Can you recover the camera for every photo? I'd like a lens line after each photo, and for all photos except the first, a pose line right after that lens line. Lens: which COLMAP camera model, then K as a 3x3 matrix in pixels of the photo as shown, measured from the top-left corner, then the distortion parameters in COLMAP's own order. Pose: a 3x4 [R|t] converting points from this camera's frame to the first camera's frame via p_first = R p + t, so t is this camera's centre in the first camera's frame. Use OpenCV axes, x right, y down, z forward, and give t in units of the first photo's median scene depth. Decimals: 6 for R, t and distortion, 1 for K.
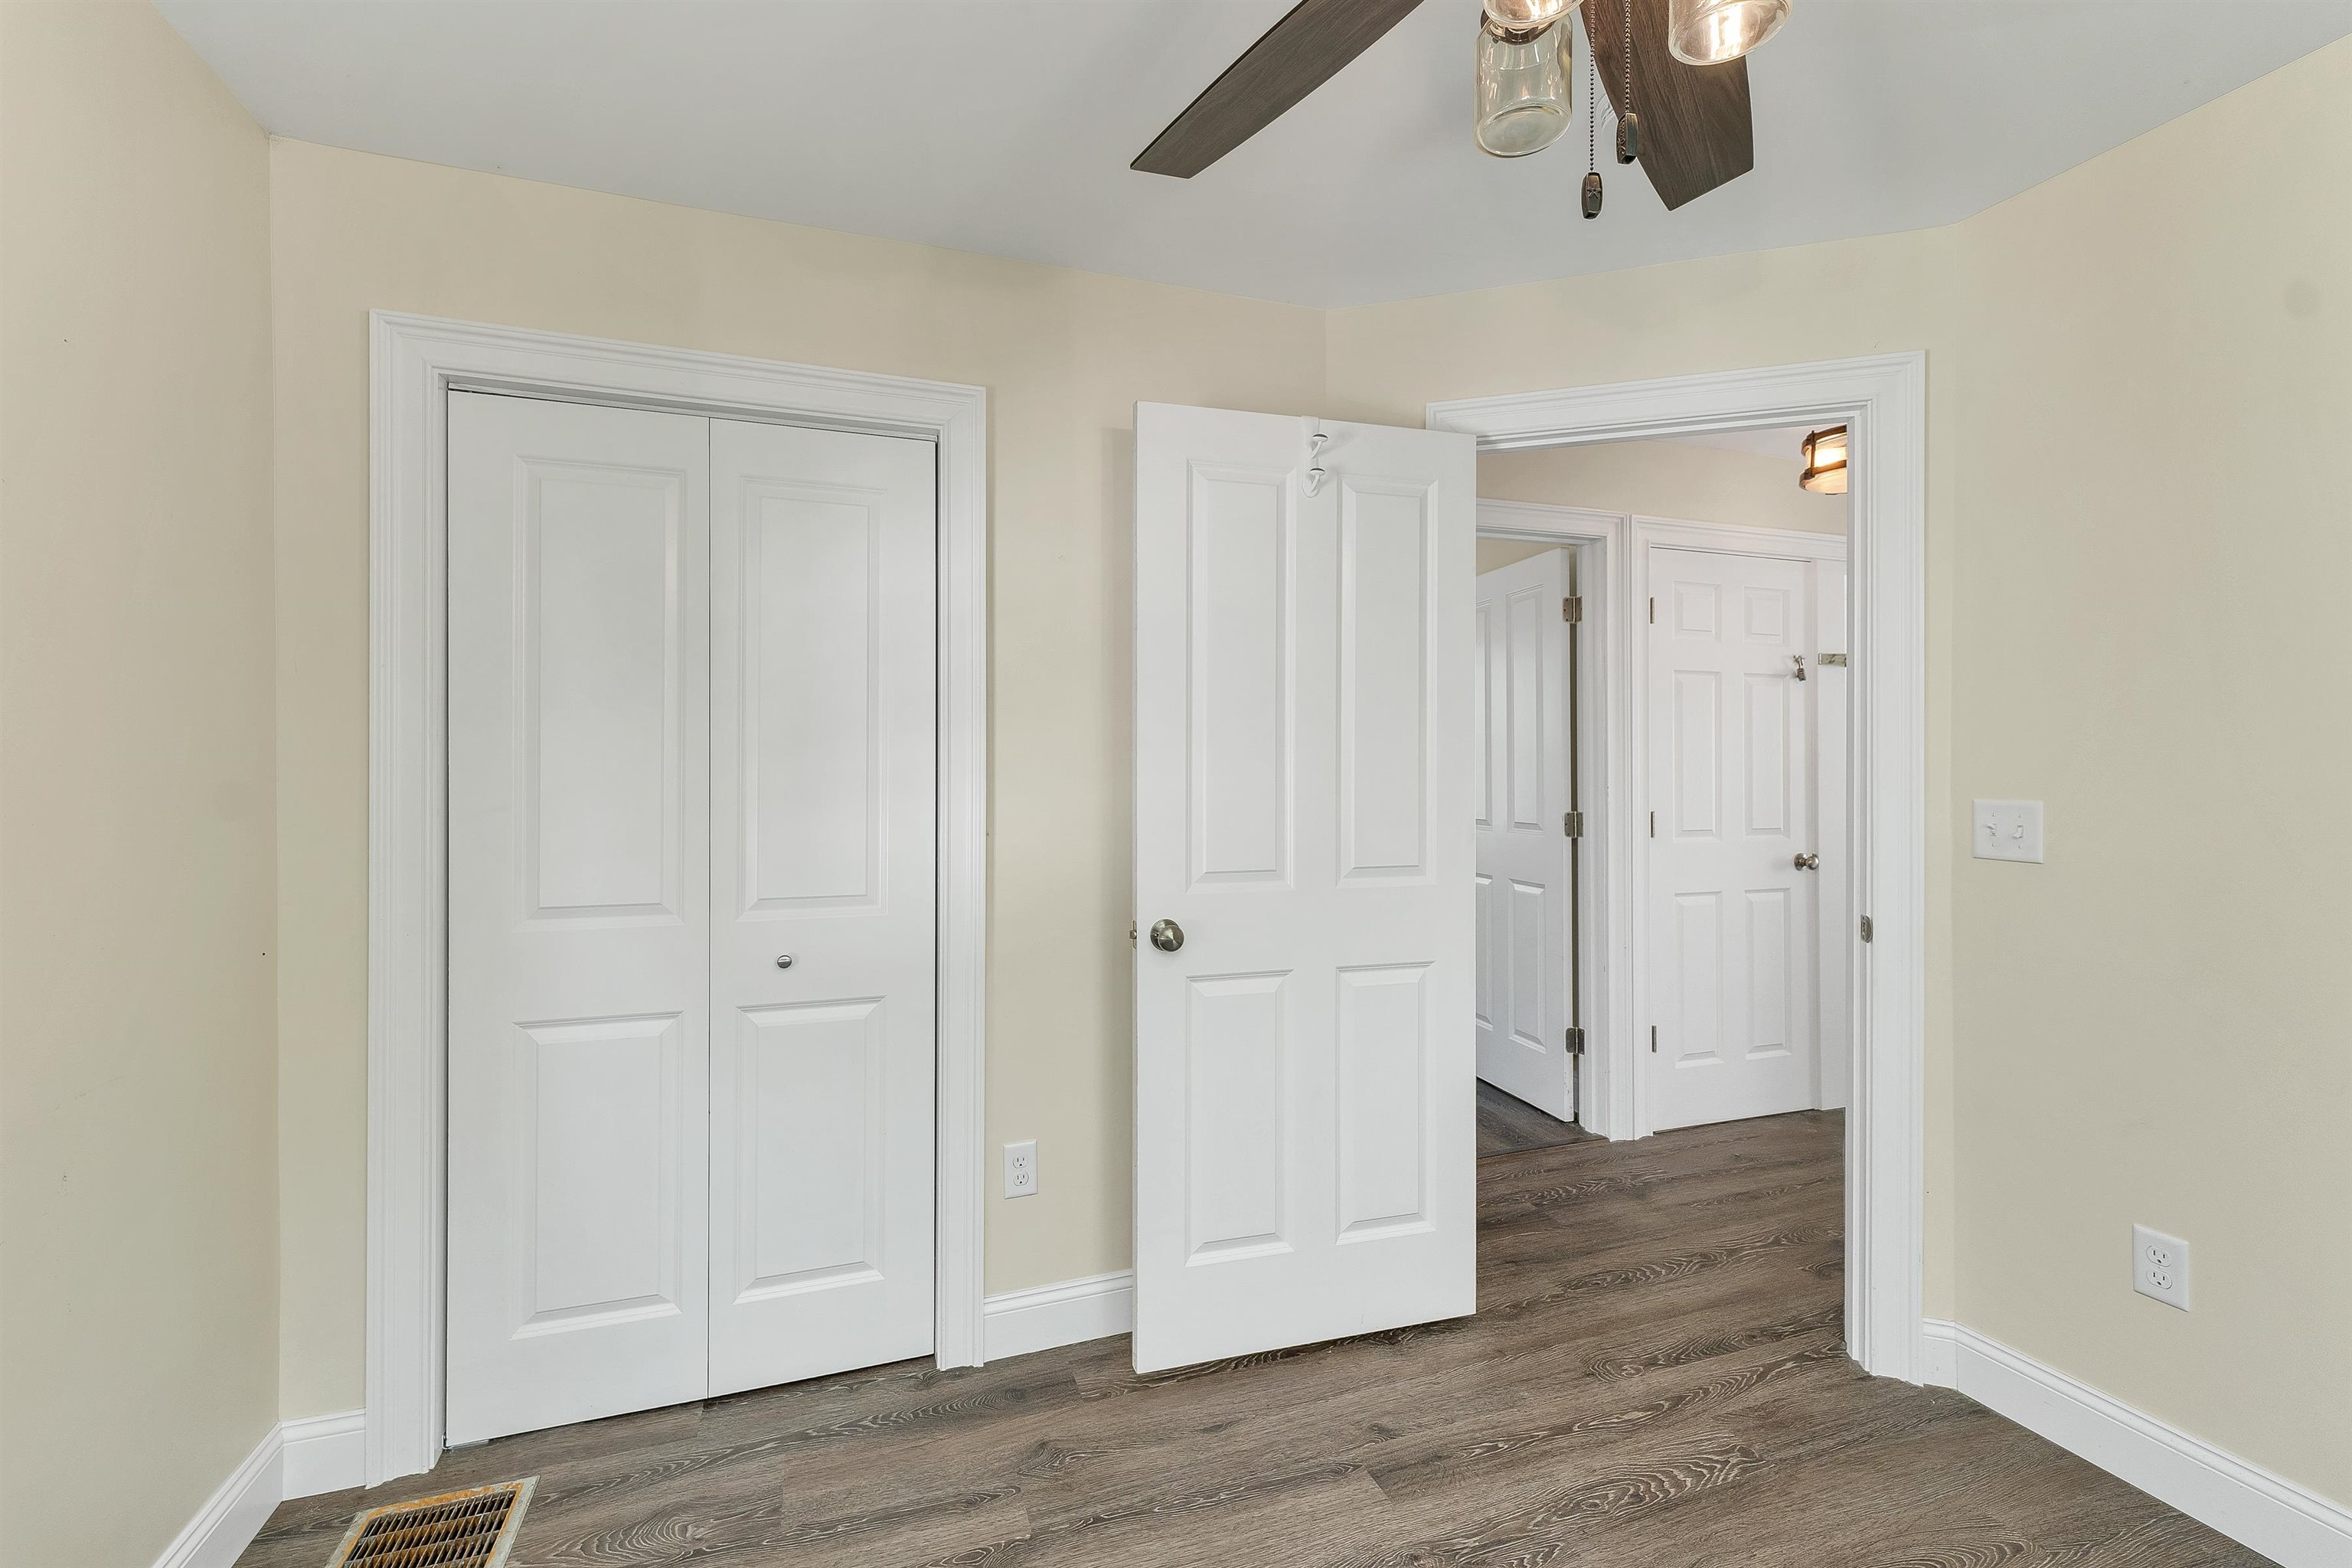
lens RADIAL K [[978.9, 0, 1173.1], [0, 978.9, 780.9], [0, 0, 1]] dist [0.007942, 0.000307]
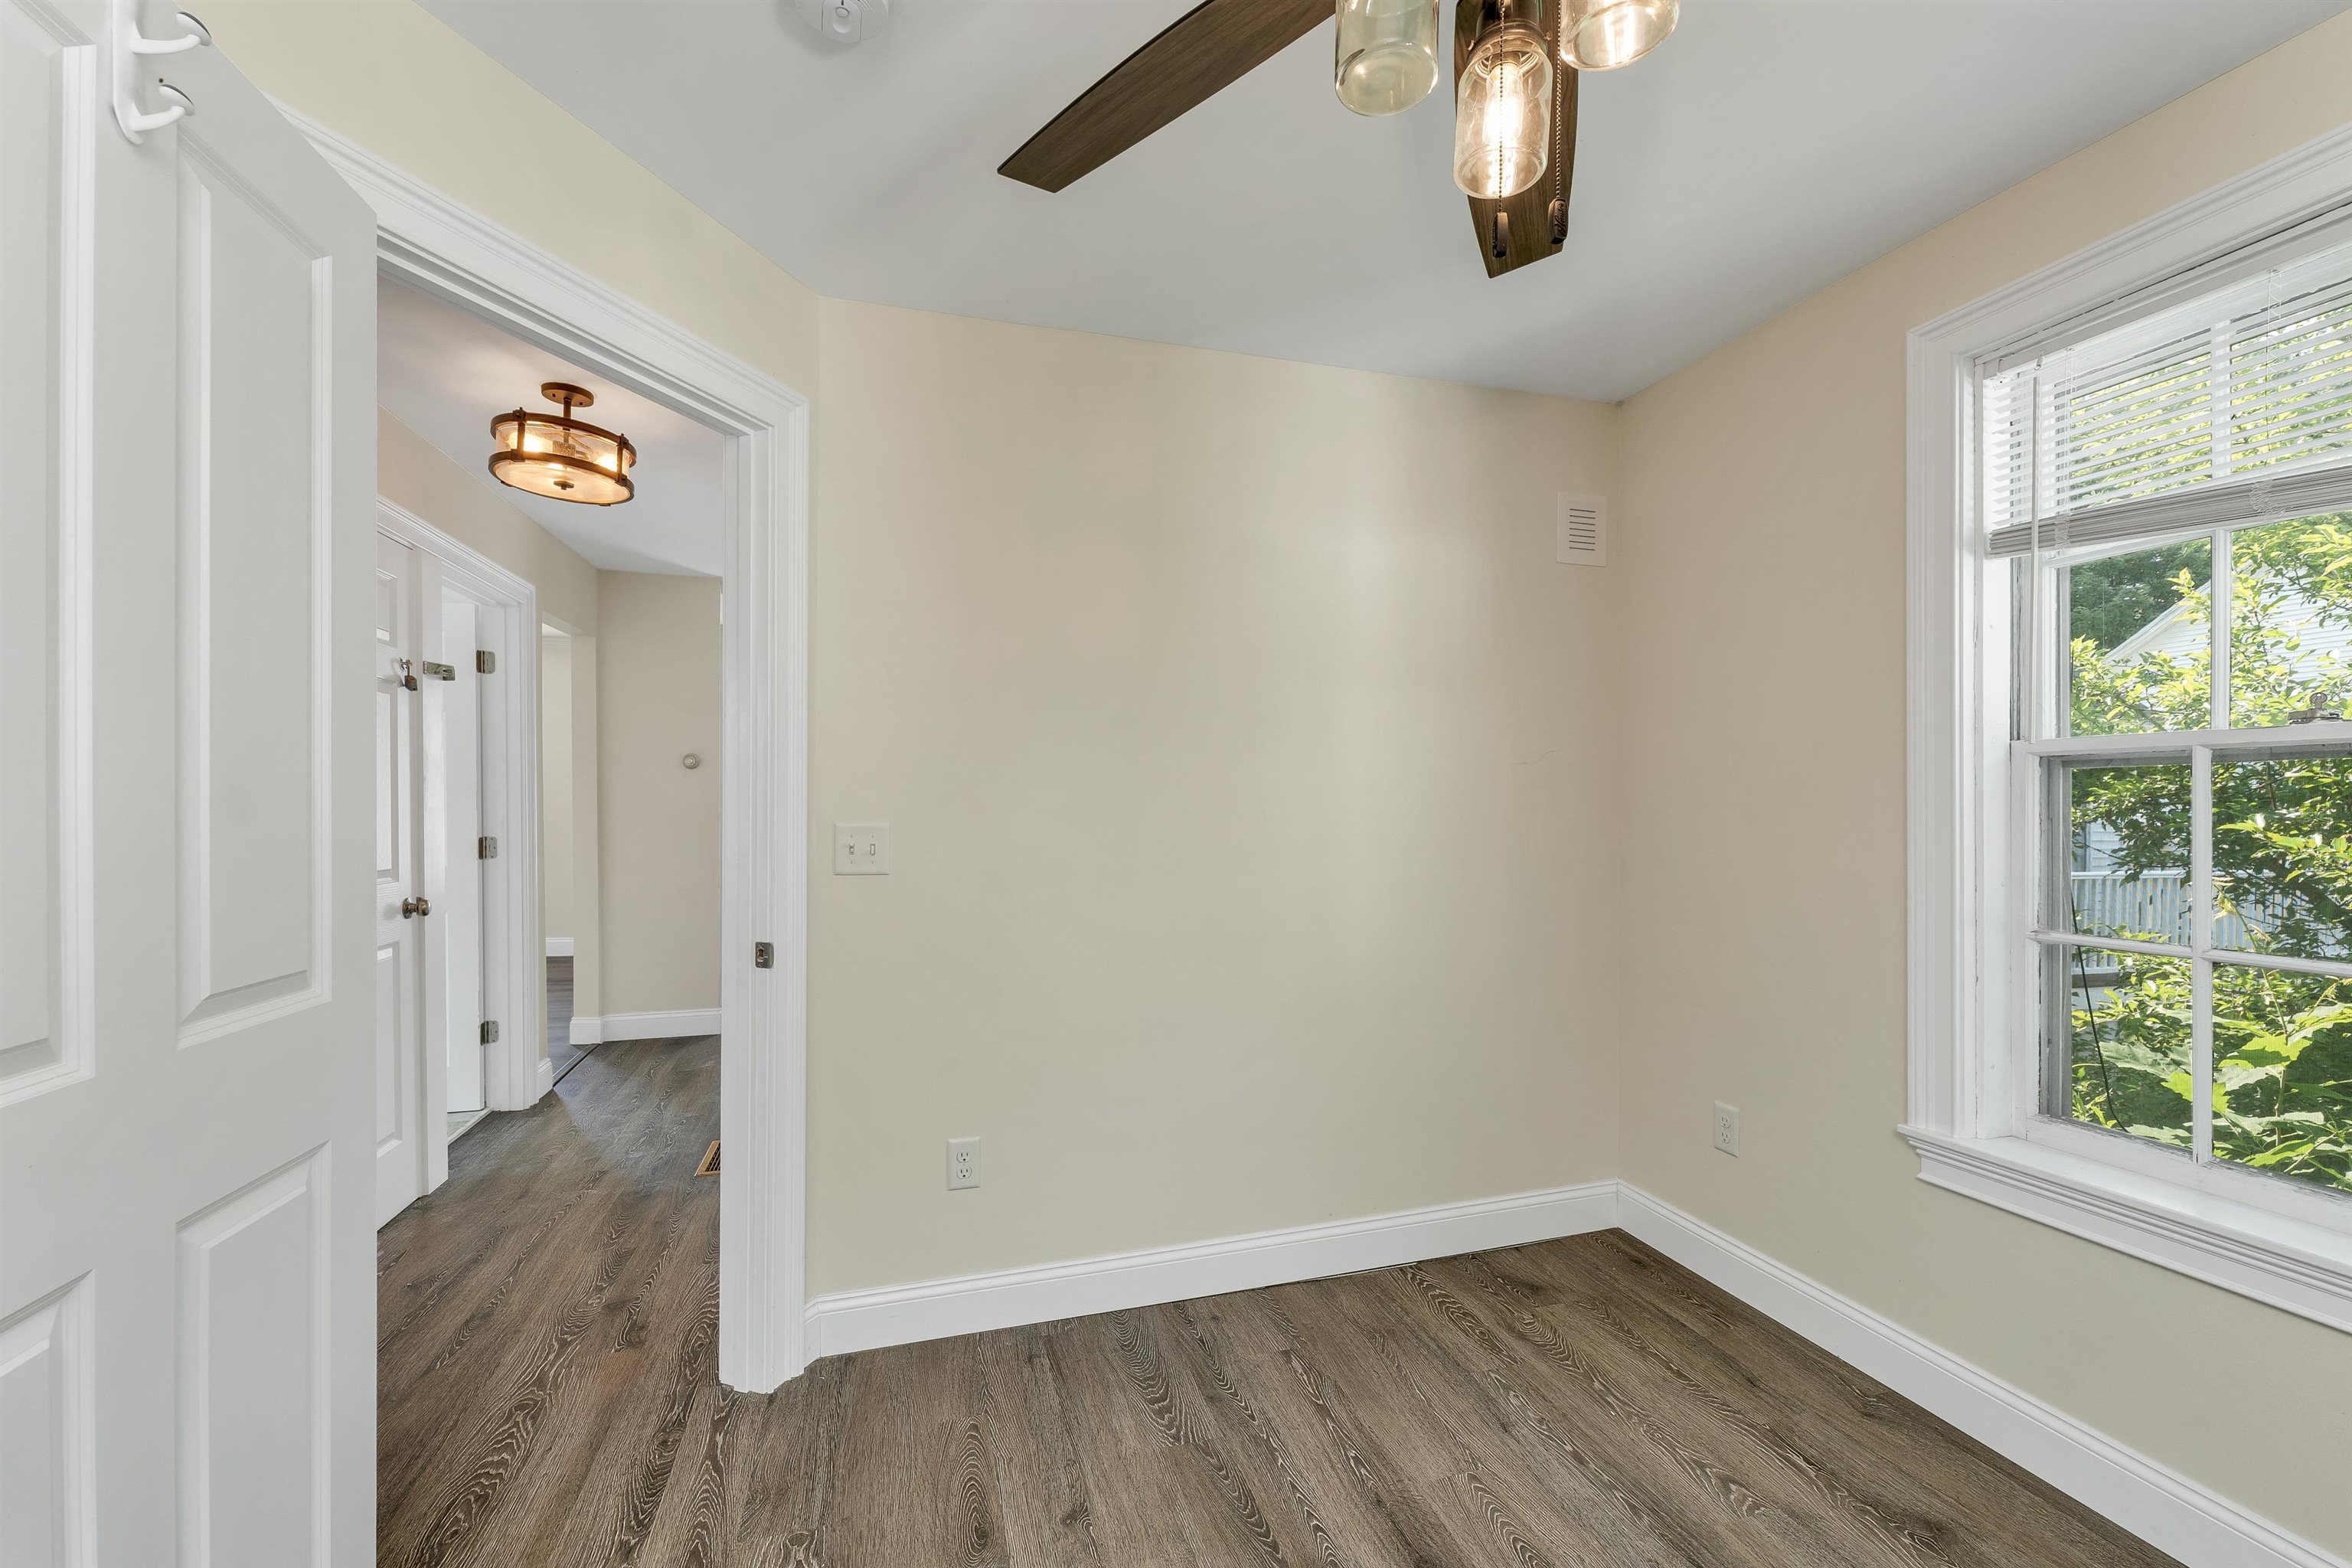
lens RADIAL K [[978.9, 0, 1167.4], [0, 978.9, 822.4], [0, 0, 1]] dist [0.007942, 0.000307]
pose [[0.067310, -0.021532, 0.997500, -0.253526], [0.011712, 0.999715, 0.020790, -0.000183], [-0.997663, 0.010283, 0.067543, 0.507596]]
